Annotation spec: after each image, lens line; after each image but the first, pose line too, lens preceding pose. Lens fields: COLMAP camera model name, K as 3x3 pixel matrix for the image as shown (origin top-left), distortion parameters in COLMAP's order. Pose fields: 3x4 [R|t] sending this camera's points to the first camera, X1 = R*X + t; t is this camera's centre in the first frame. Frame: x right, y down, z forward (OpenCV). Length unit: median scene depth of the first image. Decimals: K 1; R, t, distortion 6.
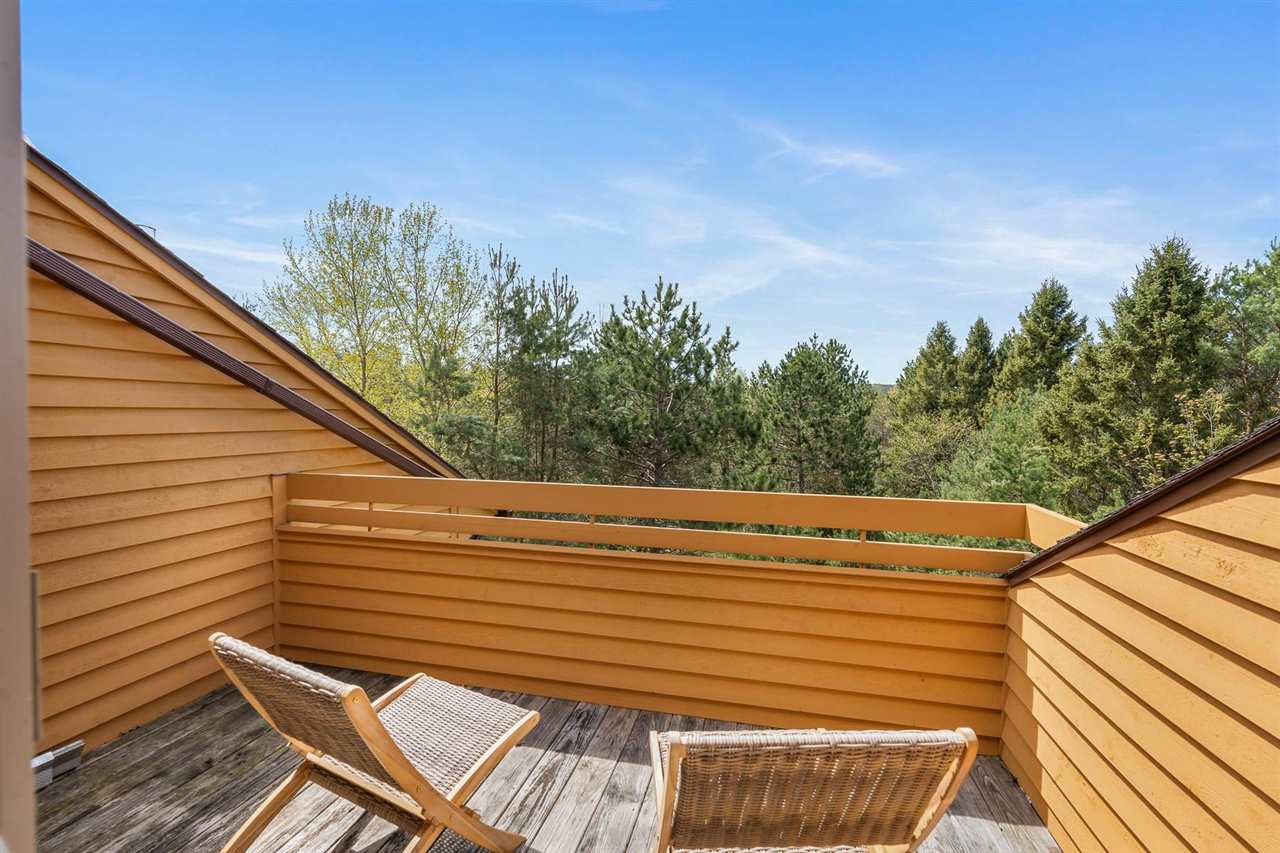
lens RADIAL K [[570.3, 0, 640.0], [0, 570.3, 426.5], [0, 0, 1]] dist [0.001018, 0.000032]
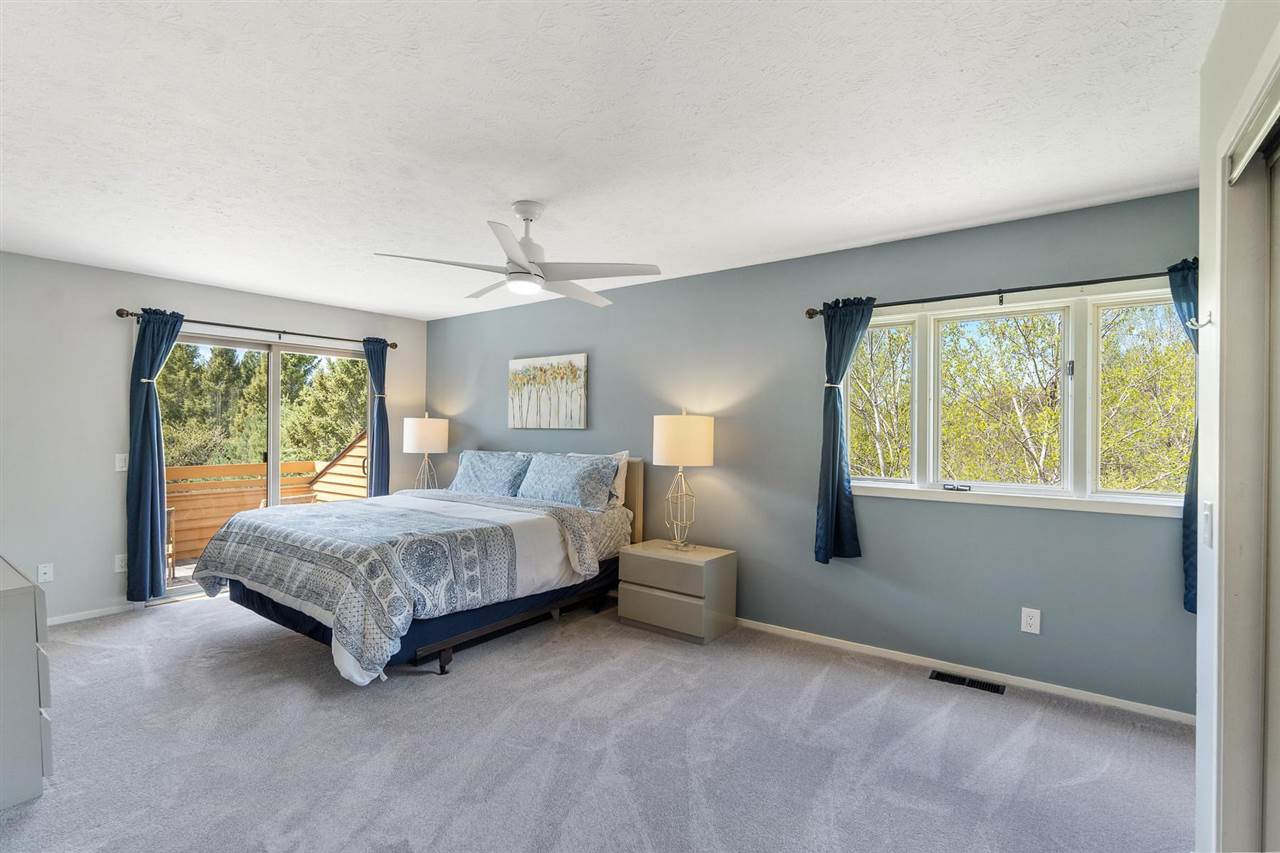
lens RADIAL K [[596.1, 0, 640.0], [0, 596.1, 426.5], [0, 0, 1]] dist [-0.001693, 0.000243]
pose [[0.398260, -0.012481, 0.917188, -0.233475], [0.023410, 0.999720, 0.003439, -0.003640], [-0.916974, 0.020102, 0.398441, -0.283753]]
